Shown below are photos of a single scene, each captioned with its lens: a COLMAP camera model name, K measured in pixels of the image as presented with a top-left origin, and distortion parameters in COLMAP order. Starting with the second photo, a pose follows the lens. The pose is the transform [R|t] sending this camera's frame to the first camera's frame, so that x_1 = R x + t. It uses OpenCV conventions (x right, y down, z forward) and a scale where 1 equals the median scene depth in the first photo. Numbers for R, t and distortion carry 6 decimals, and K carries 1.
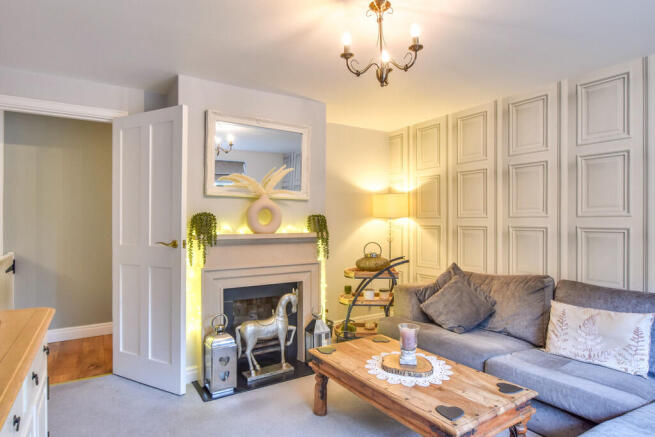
lens RADIAL K [[369.1, 0, 327.5], [0, 369.1, 218.5], [0, 0, 1]] dist [-0.003940, 0.000080]
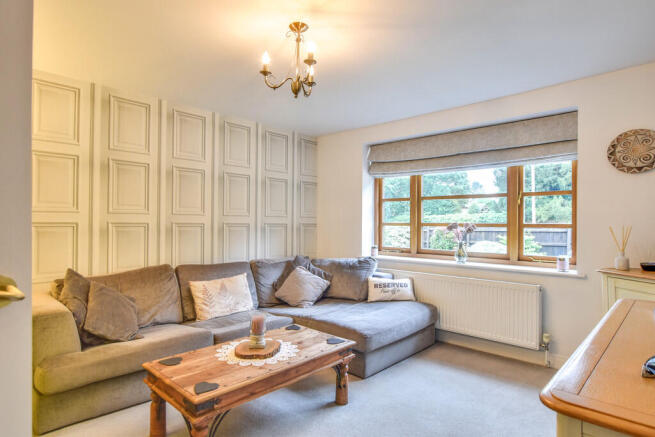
lens RADIAL K [[369.1, 0, 327.5], [0, 369.1, 218.5], [0, 0, 1]] dist [-0.003940, 0.000080]
pose [[-0.210100, 0.000302, 0.977680, -0.615400], [-0.018972, 0.999810, -0.004386, 0.004365], [-0.977496, -0.019470, -0.210055, 0.699823]]
